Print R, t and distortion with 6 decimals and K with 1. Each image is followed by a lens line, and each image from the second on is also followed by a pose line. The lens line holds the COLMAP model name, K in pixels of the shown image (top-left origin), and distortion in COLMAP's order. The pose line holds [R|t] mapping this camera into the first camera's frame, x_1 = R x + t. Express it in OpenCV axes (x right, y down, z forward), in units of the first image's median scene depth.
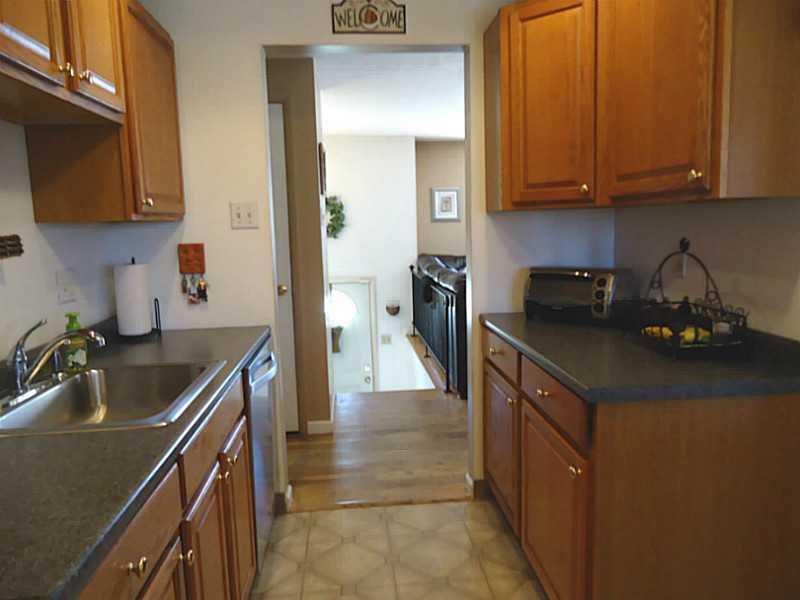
lens RADIAL K [[596.3, 0, 401.3], [0, 596.3, 297.9], [0, 0, 1]] dist [0.004204, 0.007884]
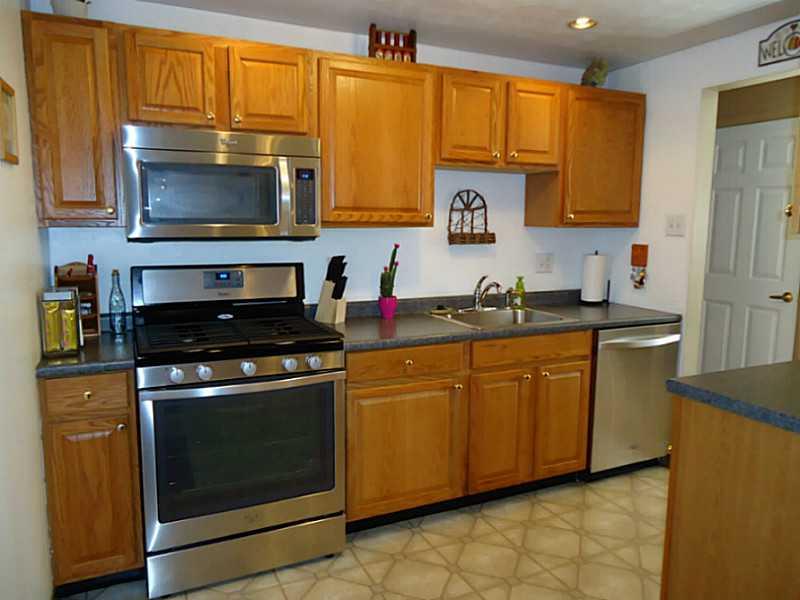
lens RADIAL K [[596.3, 0, 399.8], [0, 596.3, 300.9], [0, 0, 1]] dist [0.004204, 0.007884]
pose [[0.332417, 0.157911, -0.929819, 0.781079], [-0.138308, 0.983387, 0.117562, -0.048964], [0.932936, 0.089521, 0.348735, 0.015030]]
